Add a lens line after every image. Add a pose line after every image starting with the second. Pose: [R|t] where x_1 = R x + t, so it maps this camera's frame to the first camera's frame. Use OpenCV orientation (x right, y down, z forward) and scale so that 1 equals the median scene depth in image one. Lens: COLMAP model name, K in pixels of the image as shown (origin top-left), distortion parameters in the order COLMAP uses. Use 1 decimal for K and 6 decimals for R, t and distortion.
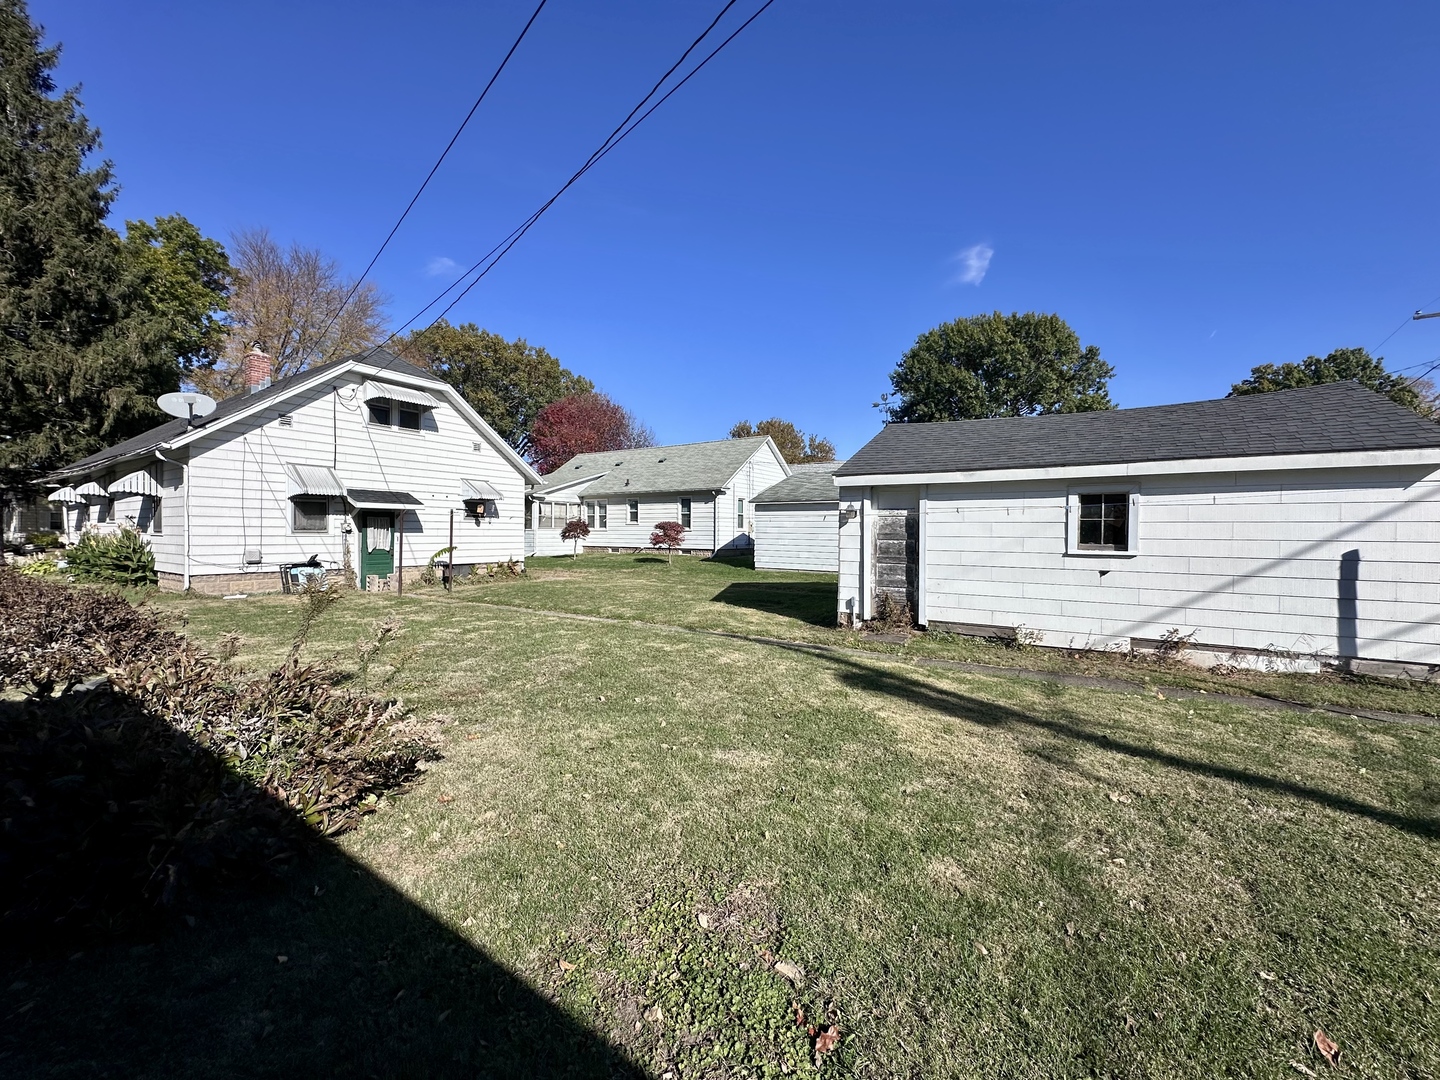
lens RADIAL K [[574.8, 0, 717.5], [0, 574.8, 536.4], [0, 0, 1]] dist [0.009654, 0.000146]
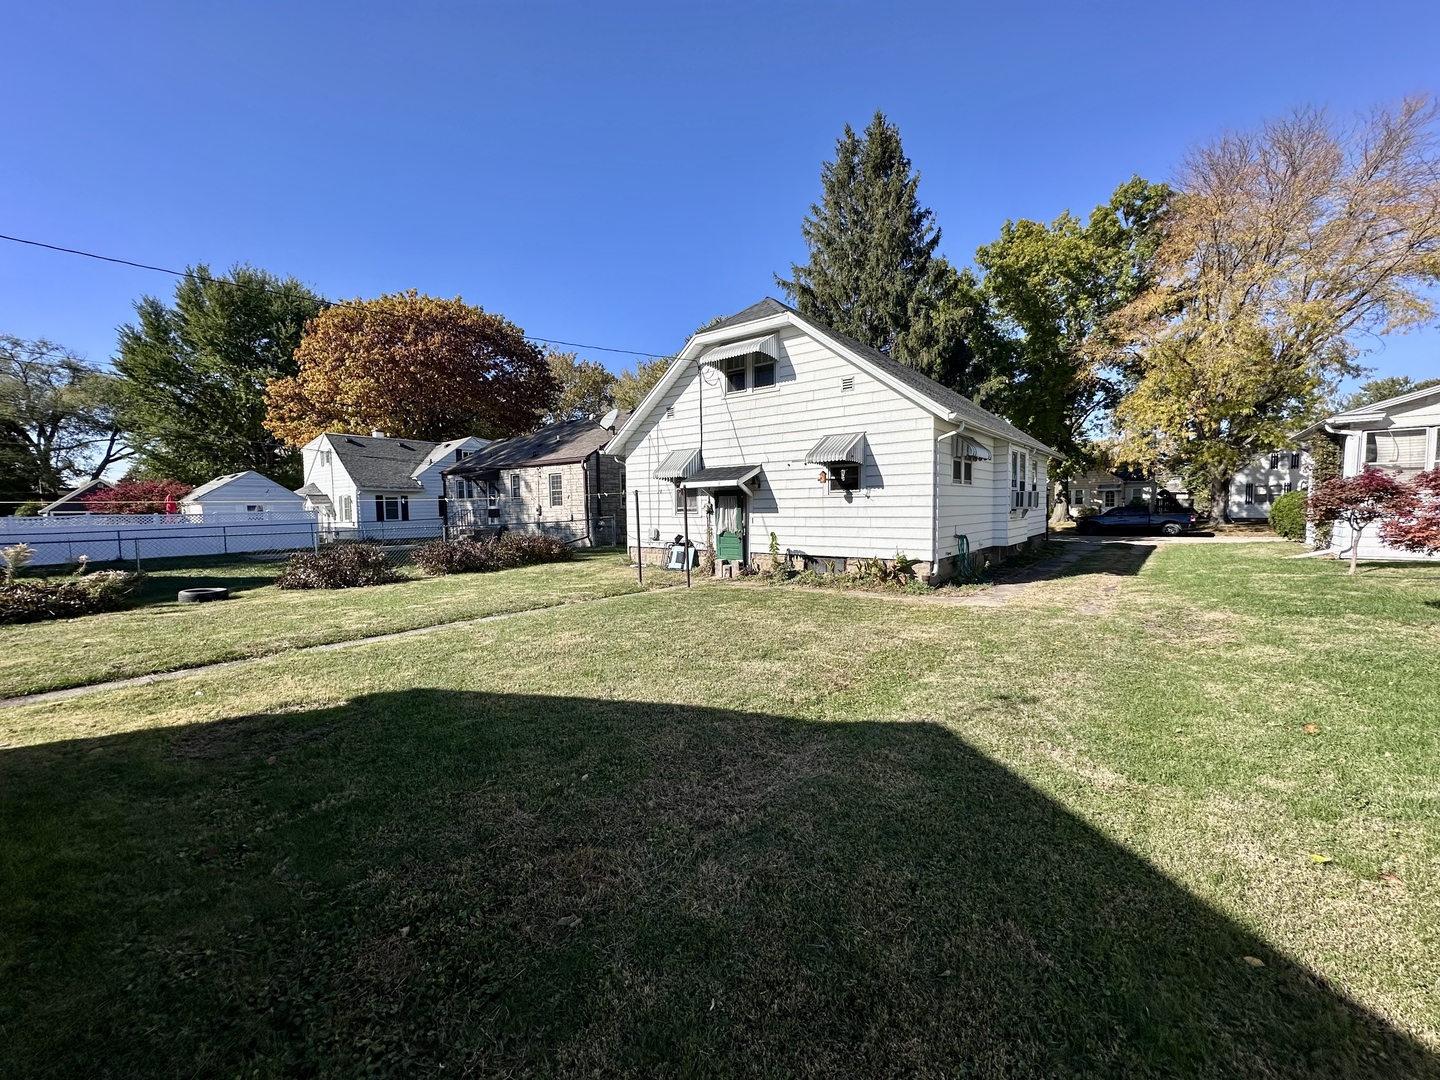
lens RADIAL K [[574.8, 0, 723.3], [0, 574.8, 537.6], [0, 0, 1]] dist [0.009654, 0.000146]
pose [[-0.077495, 0.044690, -0.995991, 0.314437], [0.006627, 0.998996, 0.044309, -0.008335], [0.996971, -0.003167, -0.077713, 1.061167]]
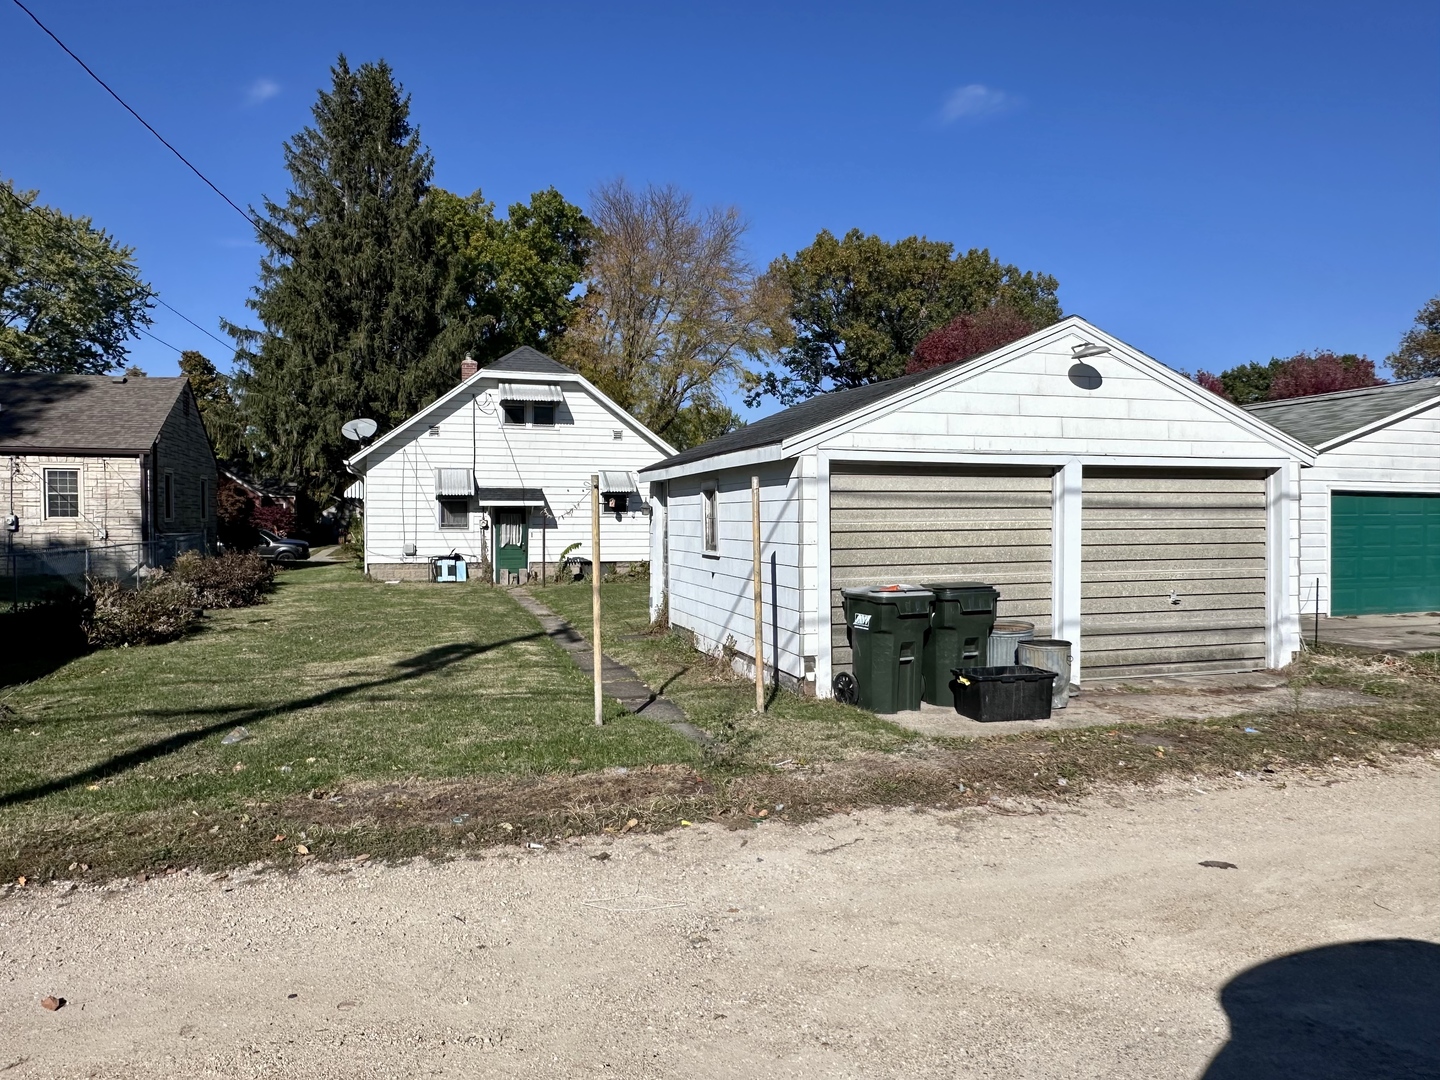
lens RADIAL K [[993.4, 0, 718.5], [0, 993.4, 542.1], [0, 0, 1]] dist [0.022218, 0.000572]
pose [[0.763554, 0.006207, -0.645714, 0.852488], [-0.000150, 0.999955, 0.009436, 0.000665], [0.645744, -0.007108, 0.763521, -0.125251]]
